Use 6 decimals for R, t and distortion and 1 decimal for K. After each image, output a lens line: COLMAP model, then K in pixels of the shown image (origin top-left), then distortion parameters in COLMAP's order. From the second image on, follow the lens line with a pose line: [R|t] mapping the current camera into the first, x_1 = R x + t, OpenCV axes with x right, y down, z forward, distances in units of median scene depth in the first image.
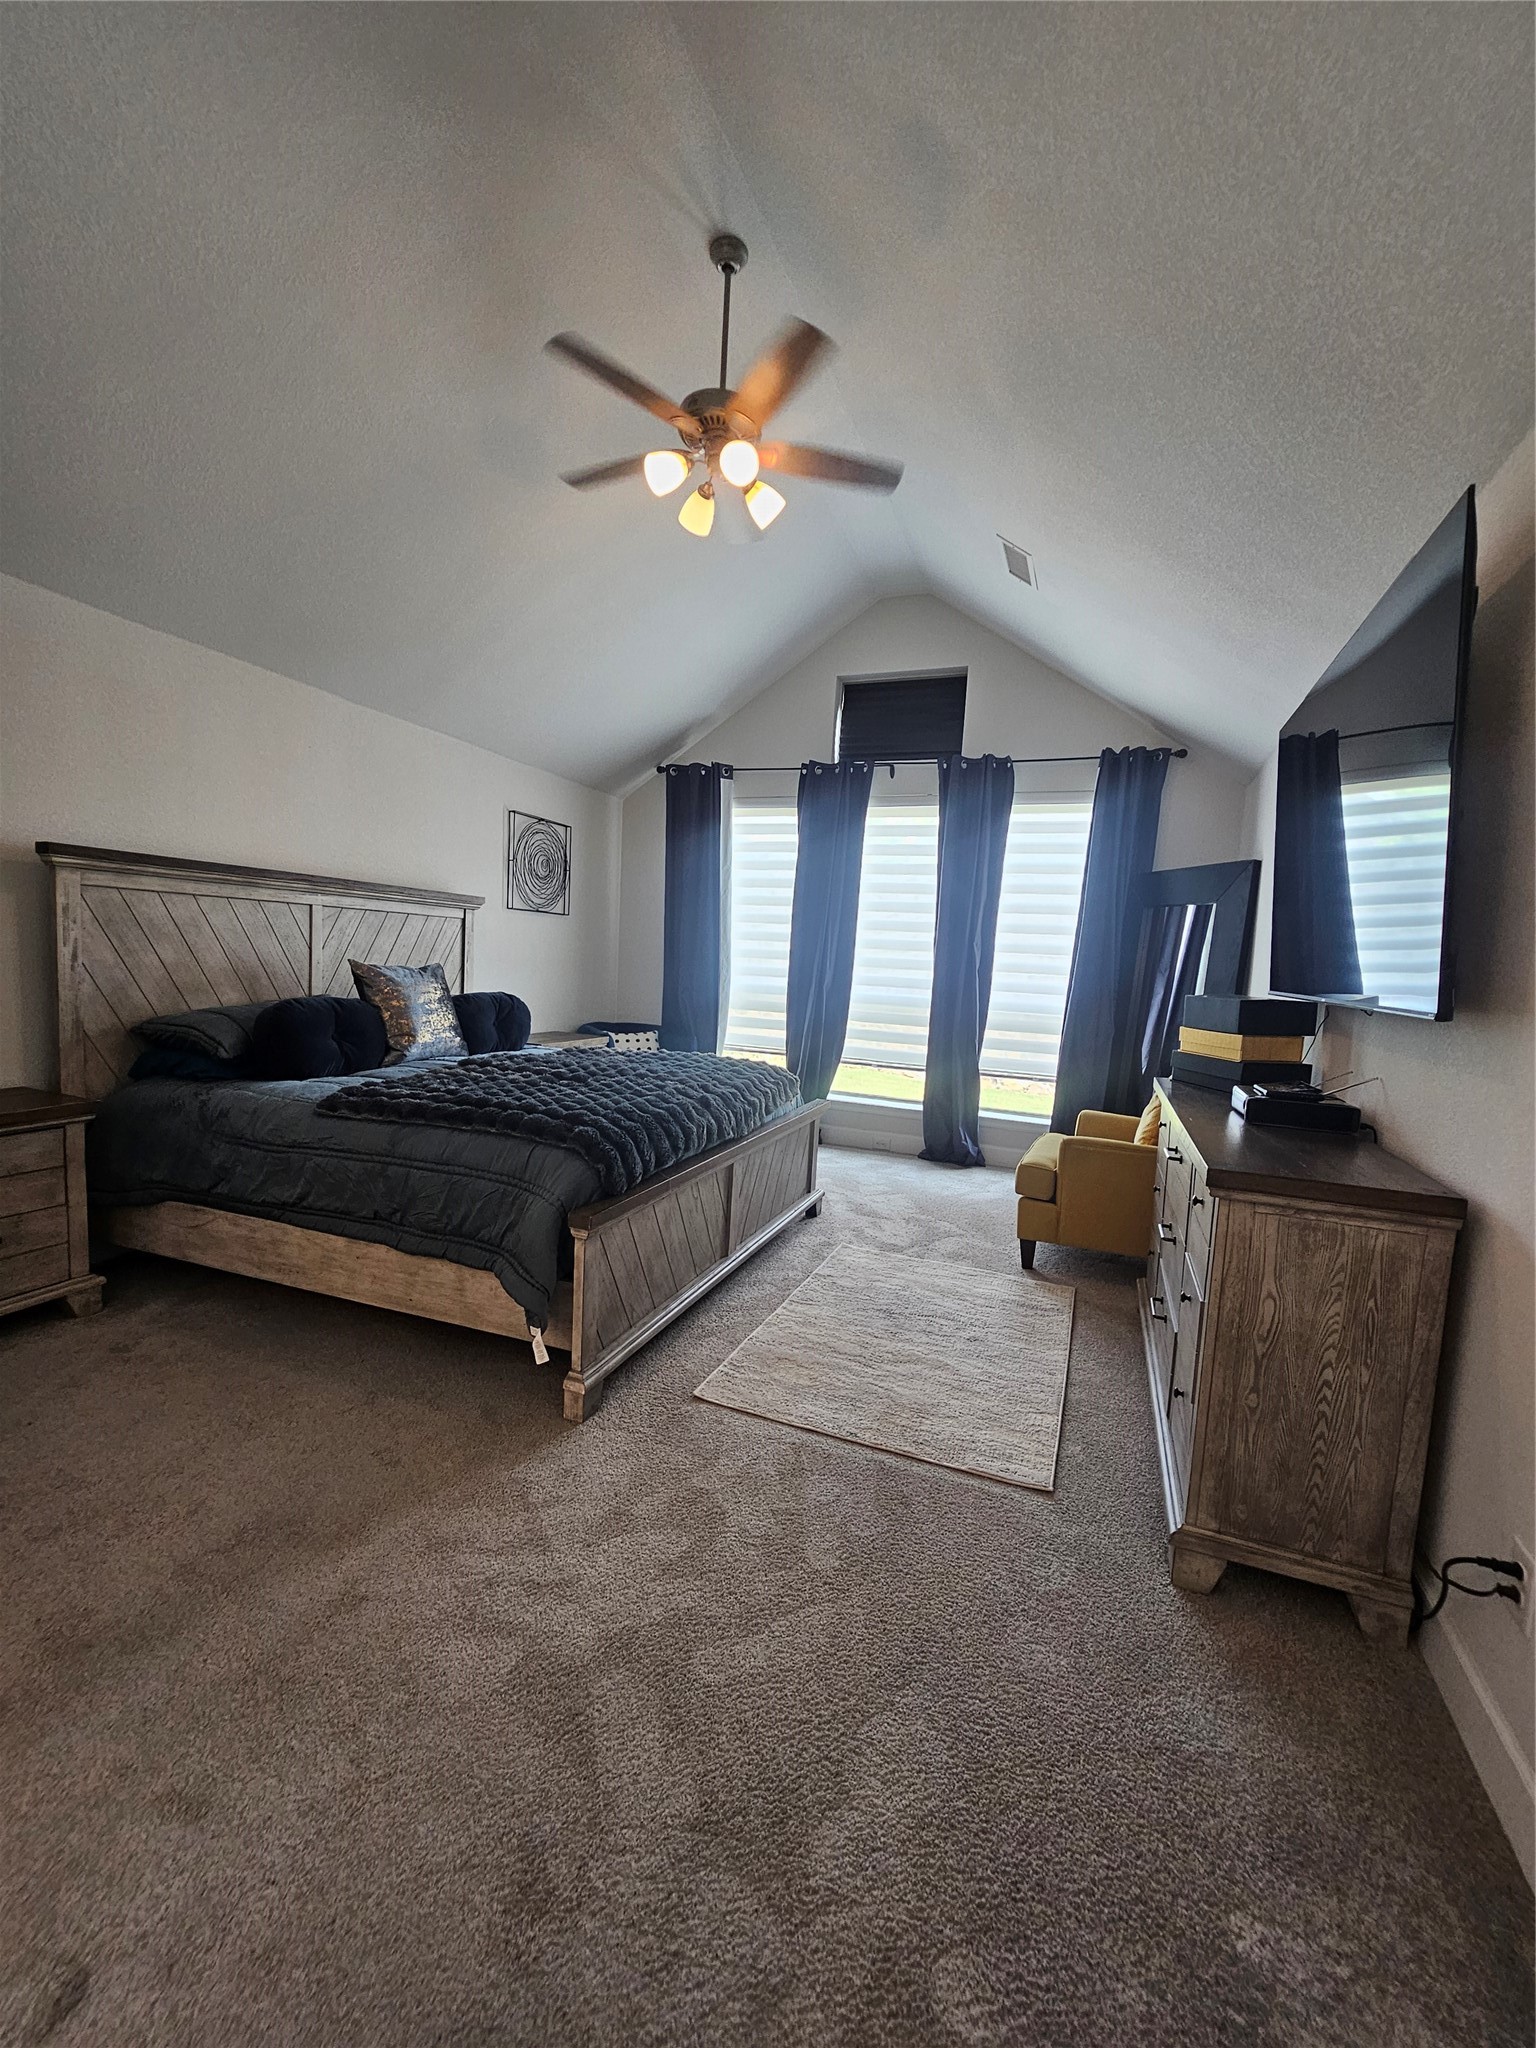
lens RADIAL K [[836.9, 0, 770.2], [0, 836.9, 1034.8], [0, 0, 1]] dist [-0.001285, -0.000533]
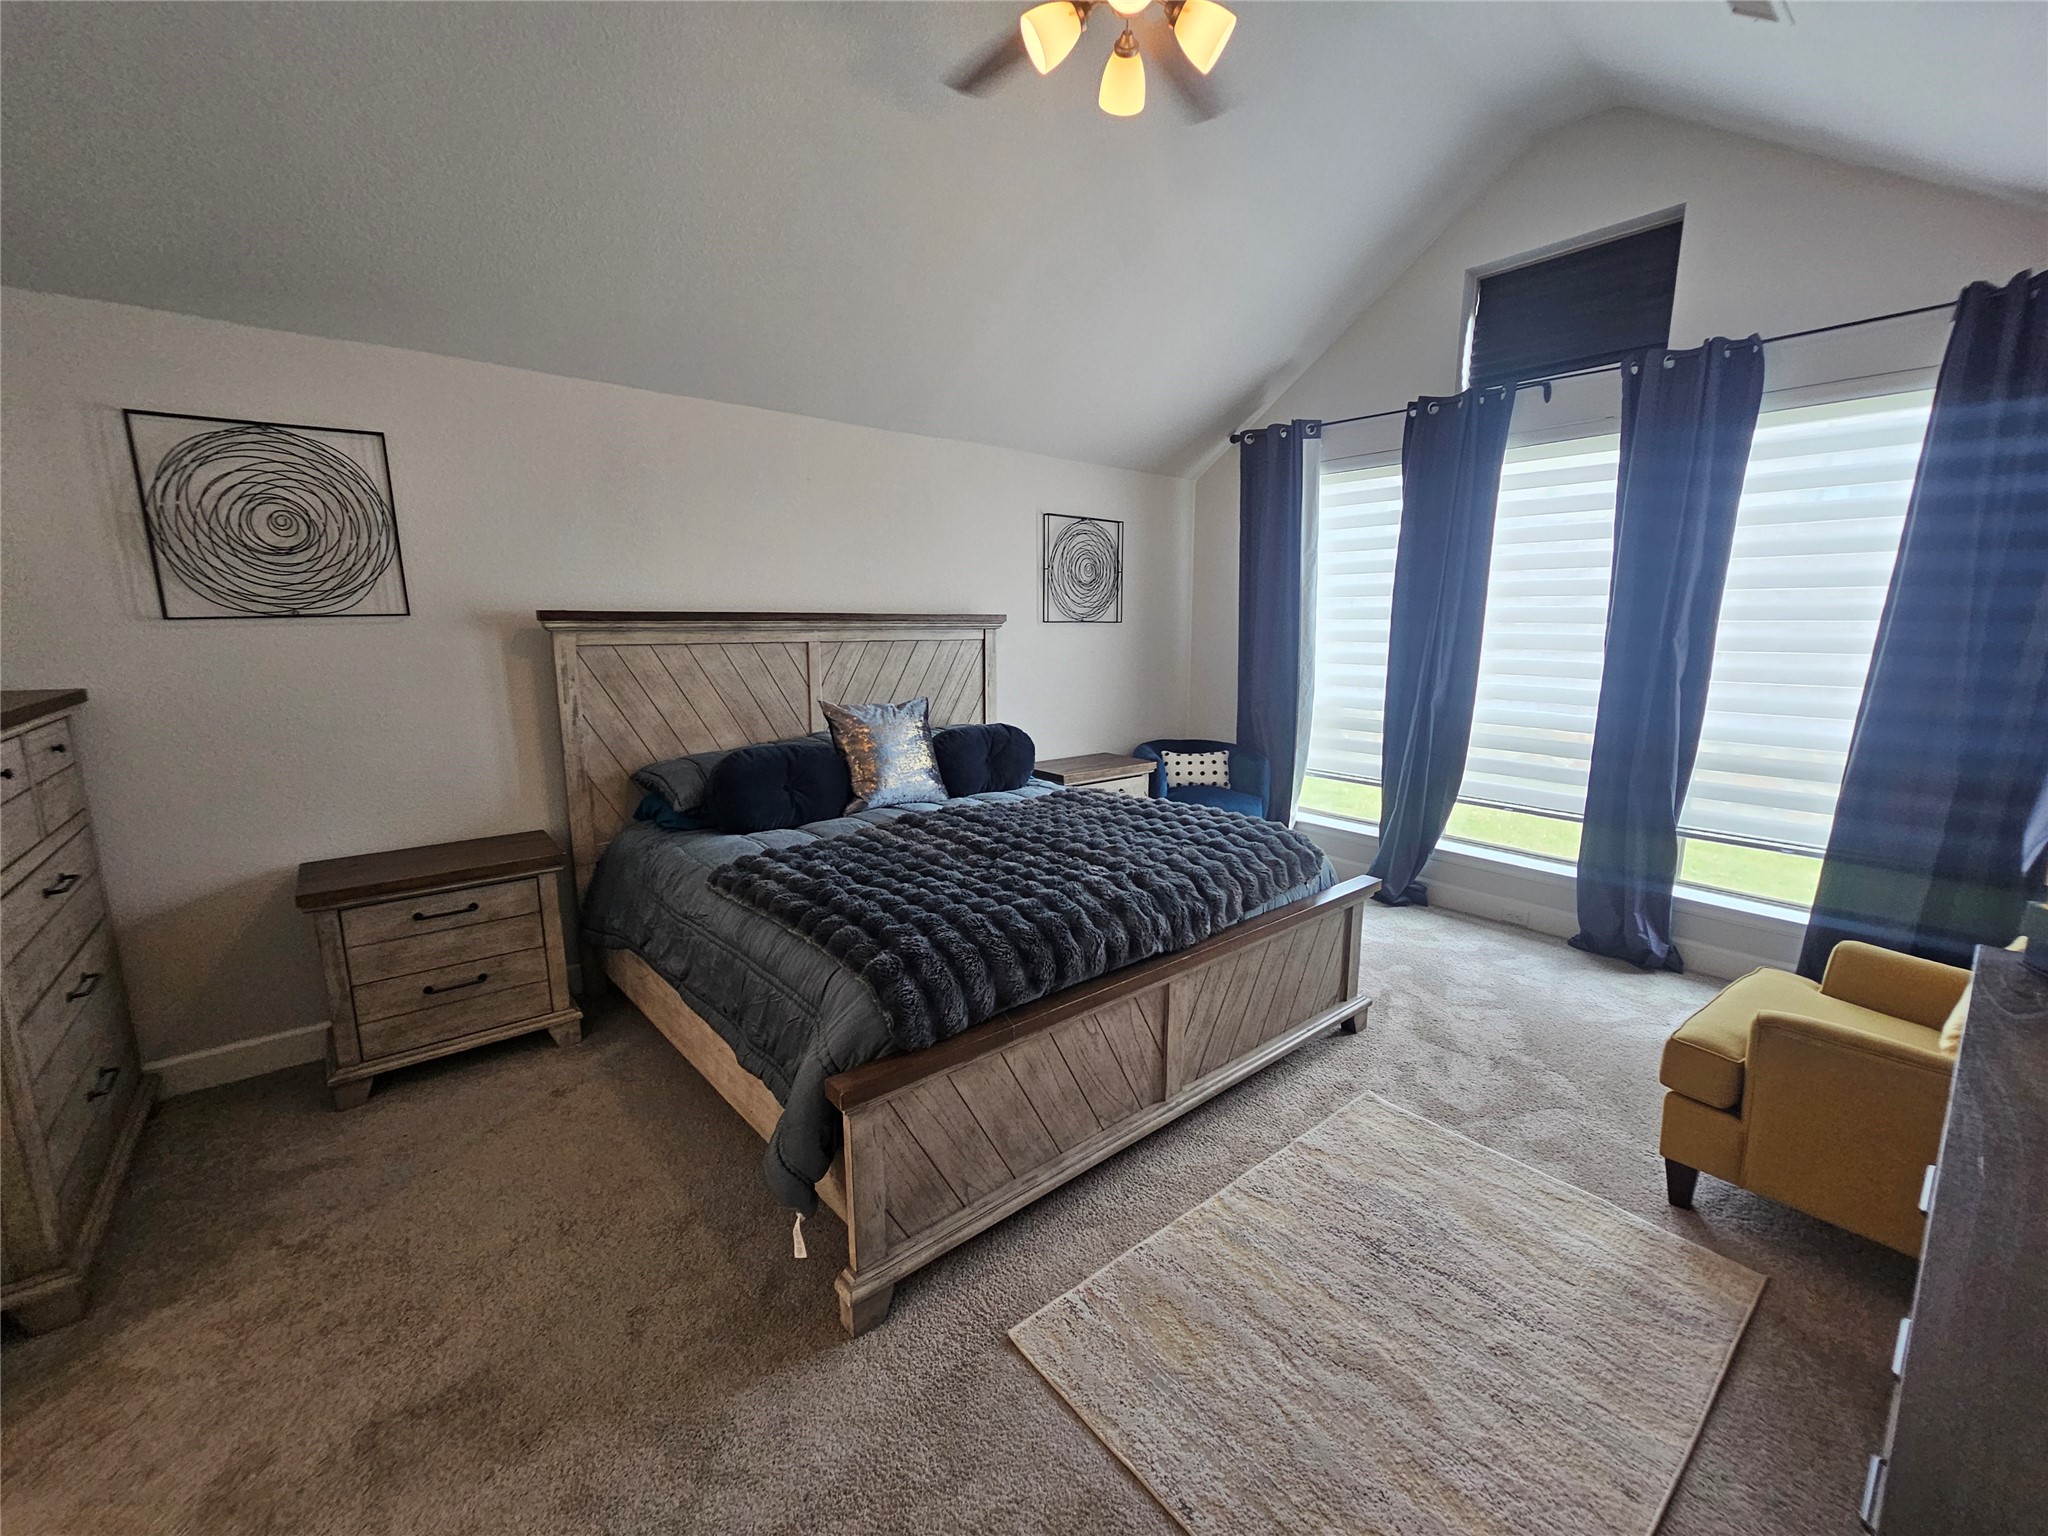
lens RADIAL K [[836.9, 0, 1037.5], [0, 836.9, 763.2], [0, 0, 1]] dist [-0.001285, -0.000533]
pose [[0.878184, 0.029933, -0.477386, 0.157523], [-0.000330, 0.998078, 0.061976, -0.068497], [0.478323, -0.054269, 0.876505, 0.234951]]
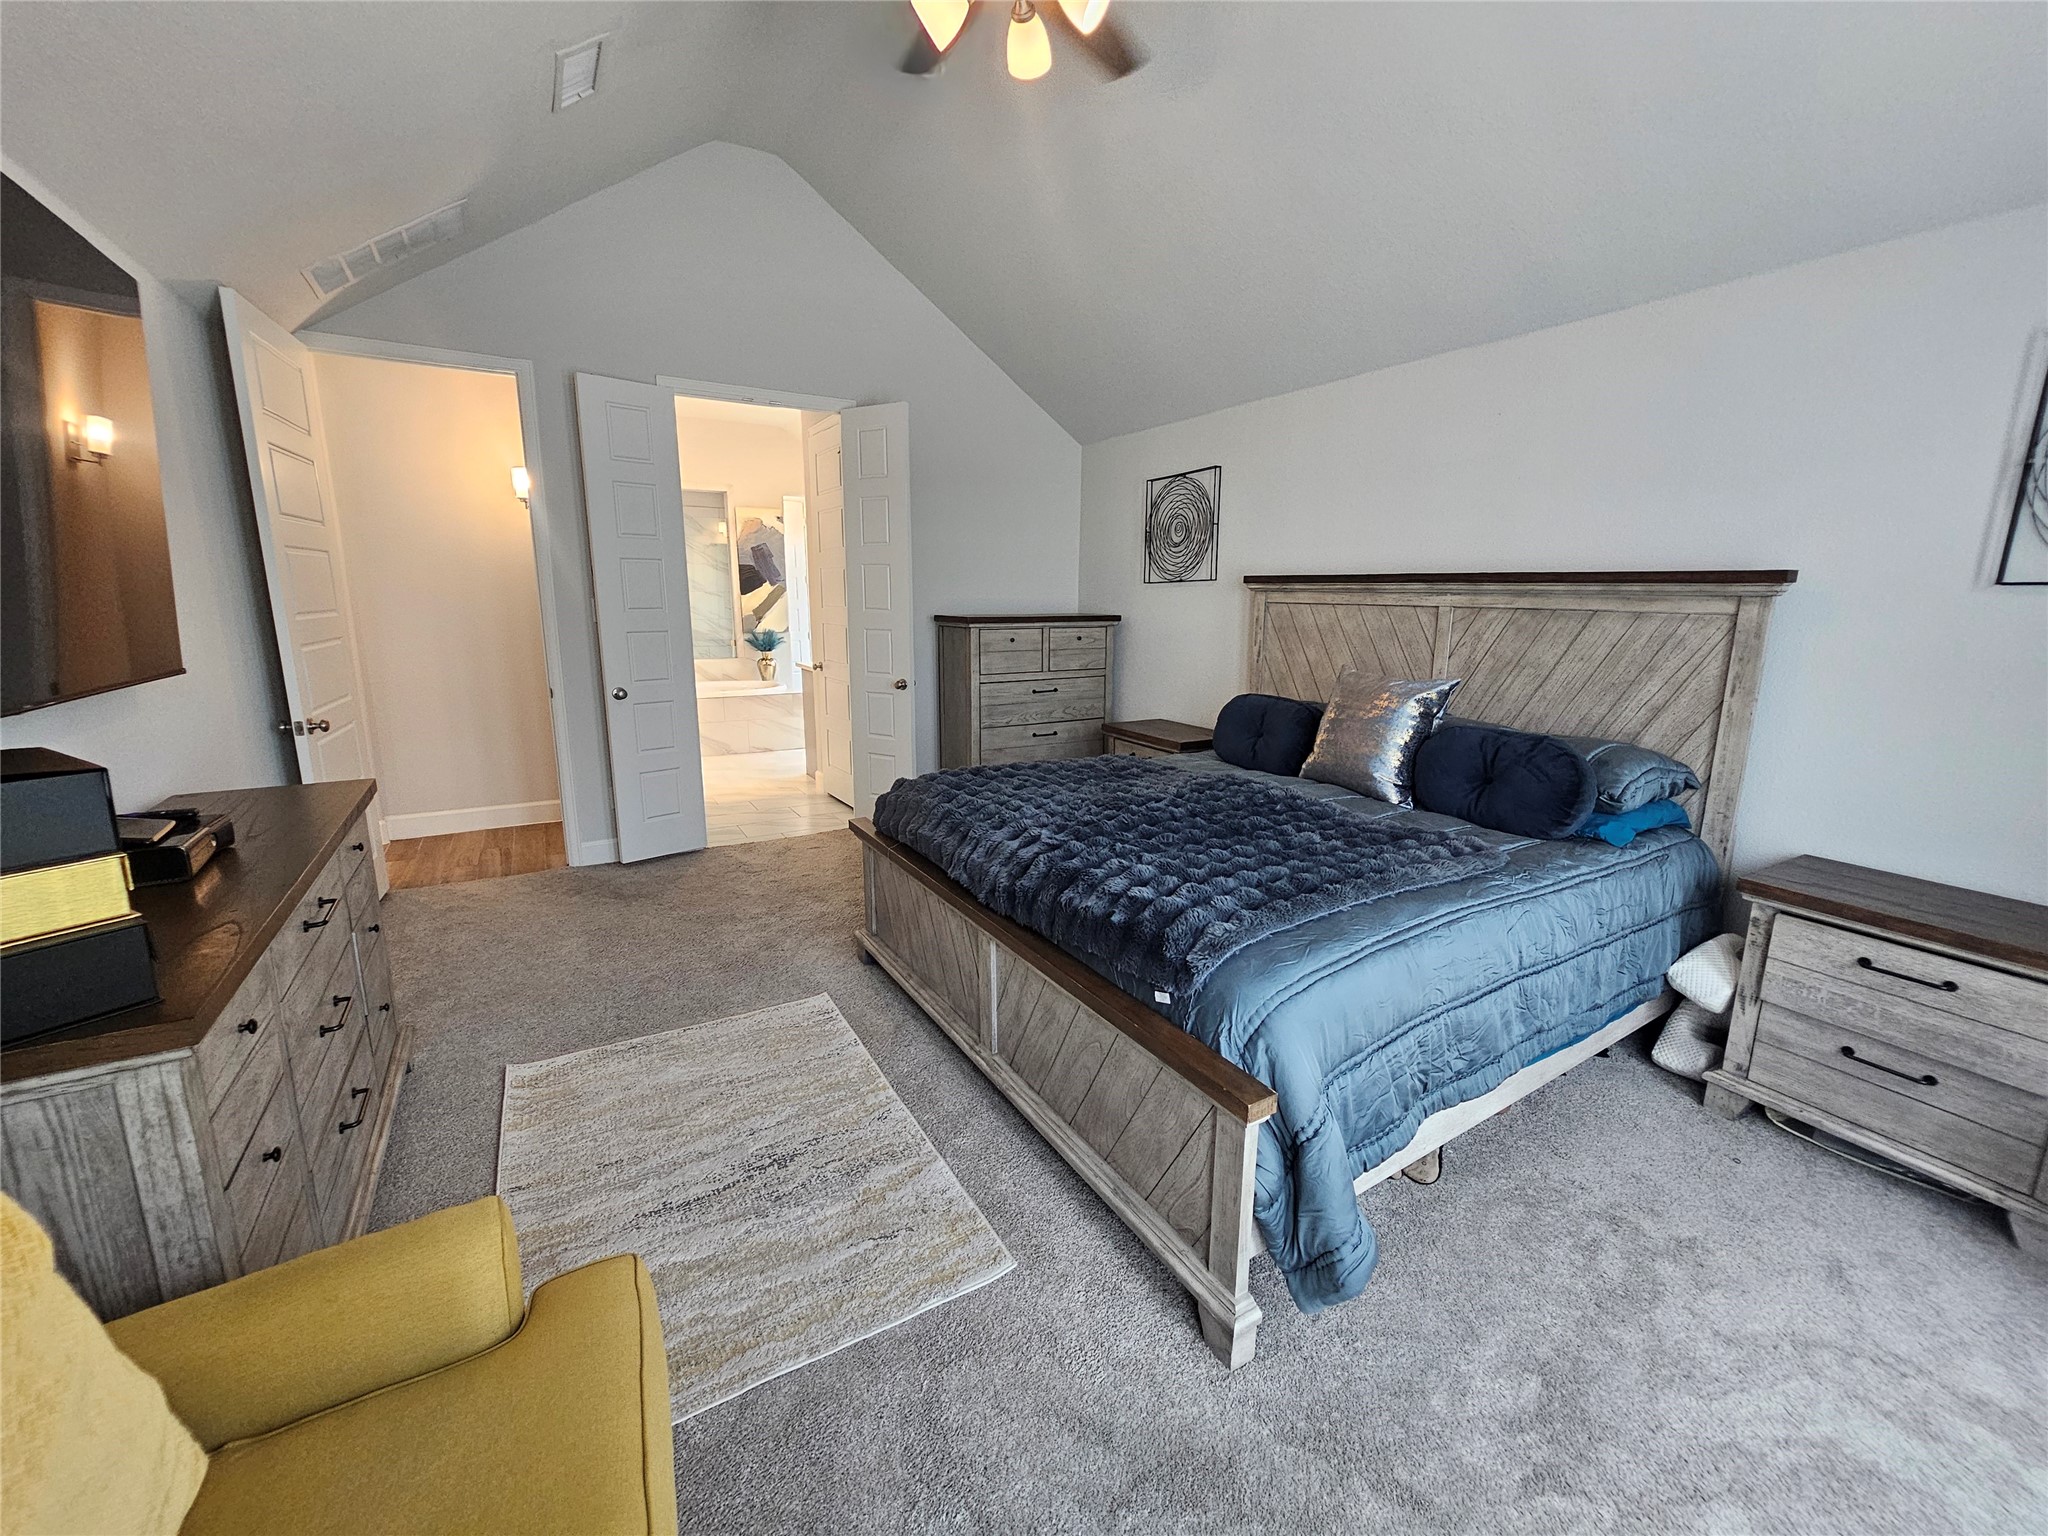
lens RADIAL K [[836.9, 0, 1037.5], [0, 836.9, 763.2], [0, 0, 1]] dist [-0.001285, -0.000533]
pose [[-0.606338, 0.106610, -0.788028, 0.397653], [-0.114572, 0.968921, 0.219238, -0.130667], [0.786910, 0.223218, -0.575279, 1.128297]]
